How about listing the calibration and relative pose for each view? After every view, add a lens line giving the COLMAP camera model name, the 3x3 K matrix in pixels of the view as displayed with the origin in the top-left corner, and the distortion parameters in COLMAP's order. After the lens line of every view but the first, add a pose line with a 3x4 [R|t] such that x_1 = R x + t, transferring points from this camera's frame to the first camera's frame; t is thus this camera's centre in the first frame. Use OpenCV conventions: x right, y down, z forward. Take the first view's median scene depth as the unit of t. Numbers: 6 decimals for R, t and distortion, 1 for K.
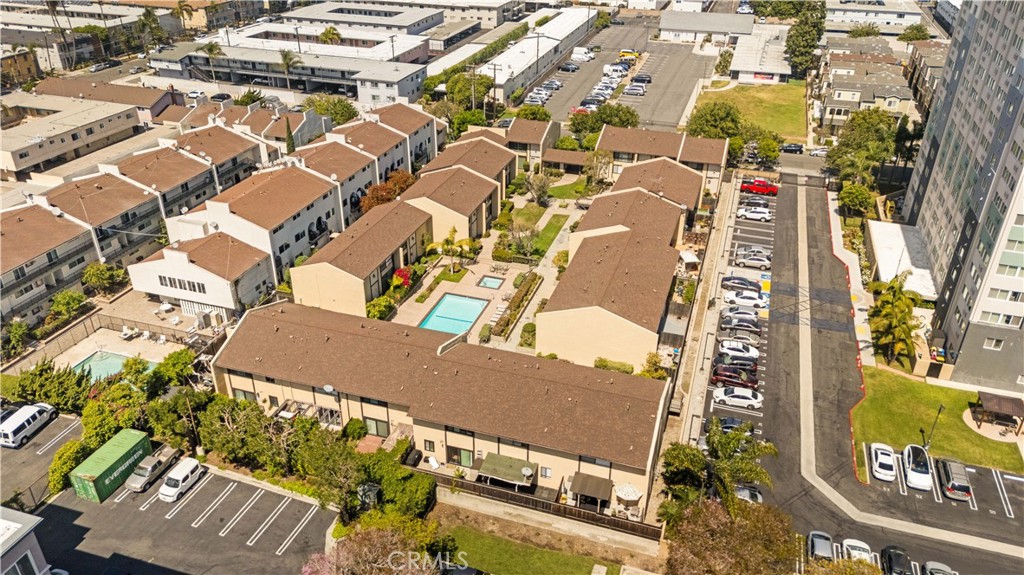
lens RADIAL K [[750.2, 0, 512.0], [0, 750.2, 289.5], [0, 0, 1]] dist [0.020858, -0.022040]
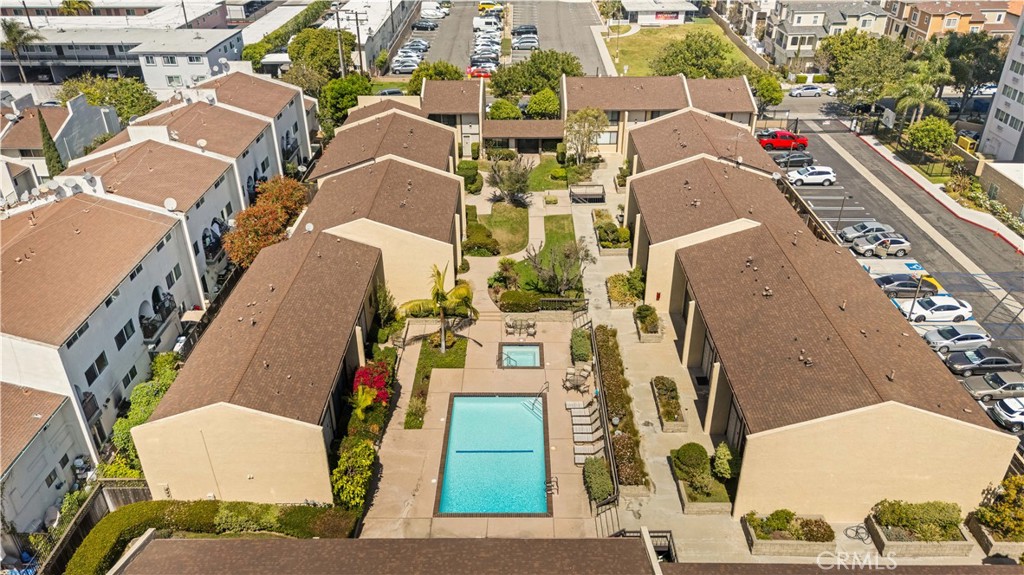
lens RADIAL K [[750.2, 0, 514.2], [0, 750.2, 285.2], [0, 0, 1]] dist [0.020858, -0.022040]
pose [[0.951034, -0.162987, 0.262621, -0.135427], [0.161786, 0.986474, 0.026345, -0.061066], [-0.263363, 0.017434, 0.964539, 0.382143]]
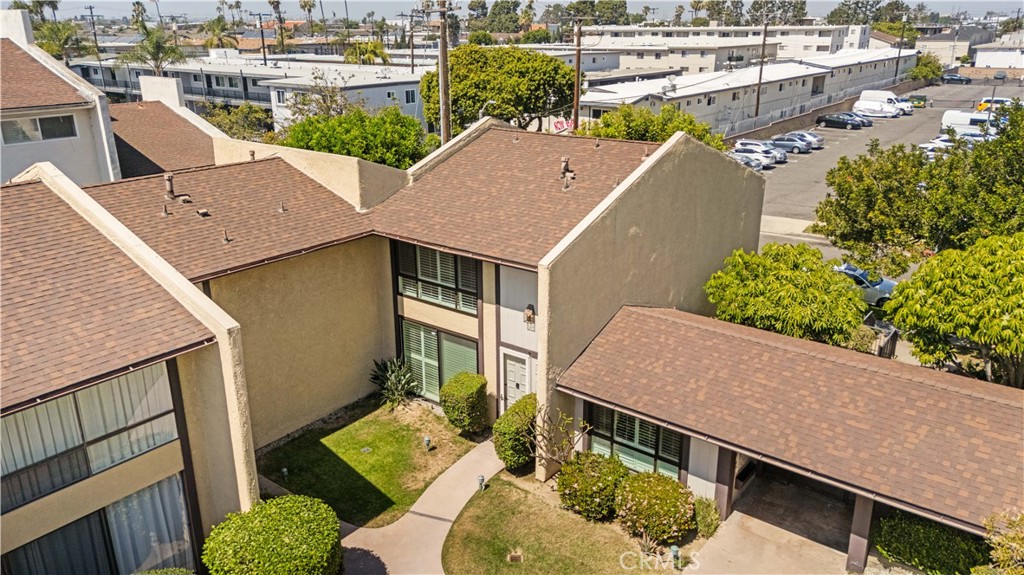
lens RADIAL K [[750.2, 0, 509.3], [0, 750.2, 285.0], [0, 0, 1]] dist [0.020858, -0.022040]
pose [[0.937624, 0.097808, -0.333610, 0.079574], [-0.157934, 0.974708, -0.158115, -0.177848], [0.309708, 0.200941, 0.929357, 0.922954]]
